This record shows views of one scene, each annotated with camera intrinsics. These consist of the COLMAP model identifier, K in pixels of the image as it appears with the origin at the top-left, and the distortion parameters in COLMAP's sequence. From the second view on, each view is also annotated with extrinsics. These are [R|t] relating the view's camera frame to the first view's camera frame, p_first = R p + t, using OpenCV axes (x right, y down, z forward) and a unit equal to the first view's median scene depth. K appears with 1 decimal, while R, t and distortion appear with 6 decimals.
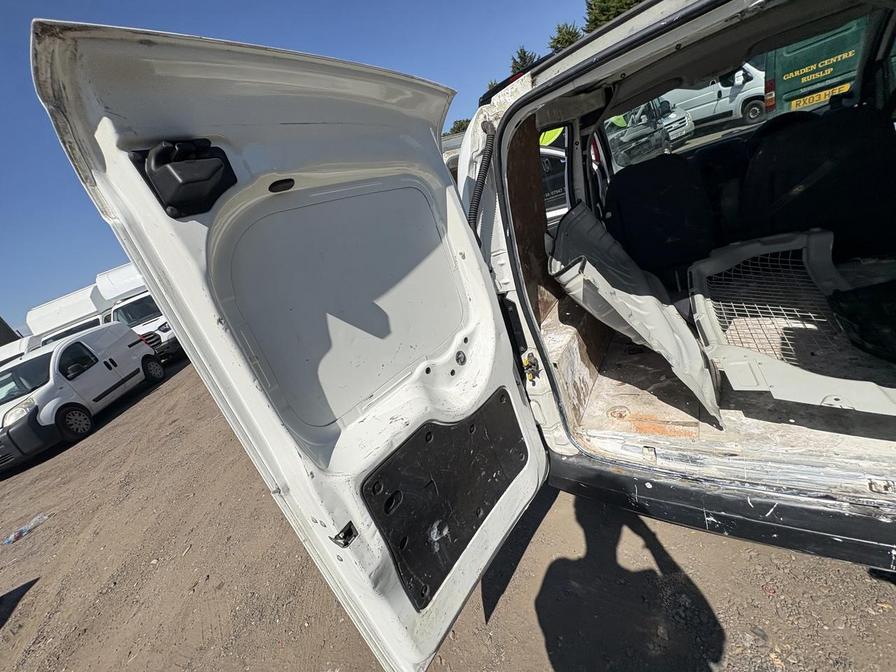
lens RADIAL K [[358.7, 0, 447.1], [0, 358.7, 330.4], [0, 0, 1]] dist [0.002189, -0.000660]
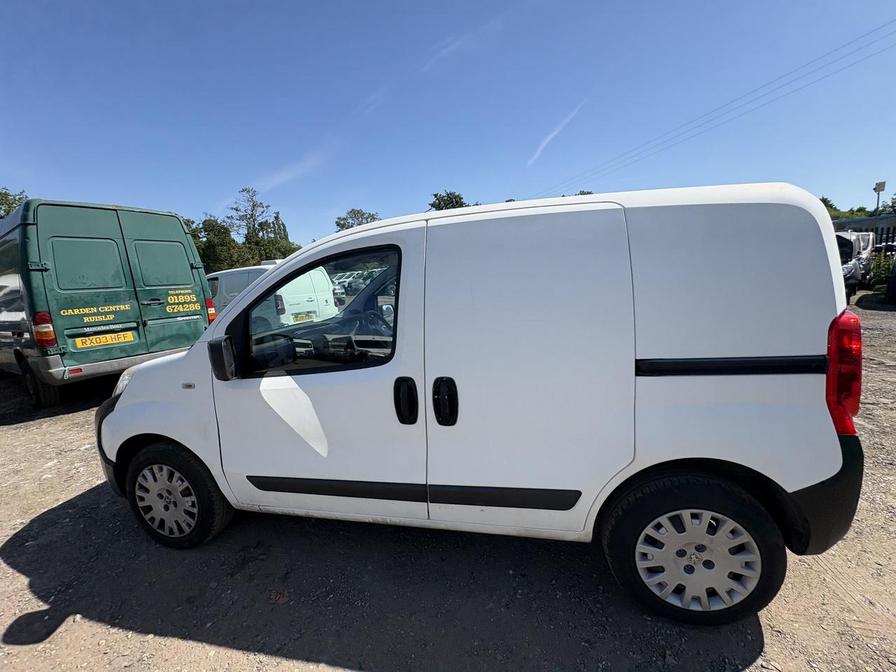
lens RADIAL K [[358.7, 0, 446.5], [0, 358.7, 332.3], [0, 0, 1]] dist [0.002189, -0.000660]
pose [[-0.291680, 0.224024, 0.929912, -0.406040], [0.498943, 0.865079, -0.051905, -0.522157], [-0.816075, 0.448834, -0.364101, 1.939294]]
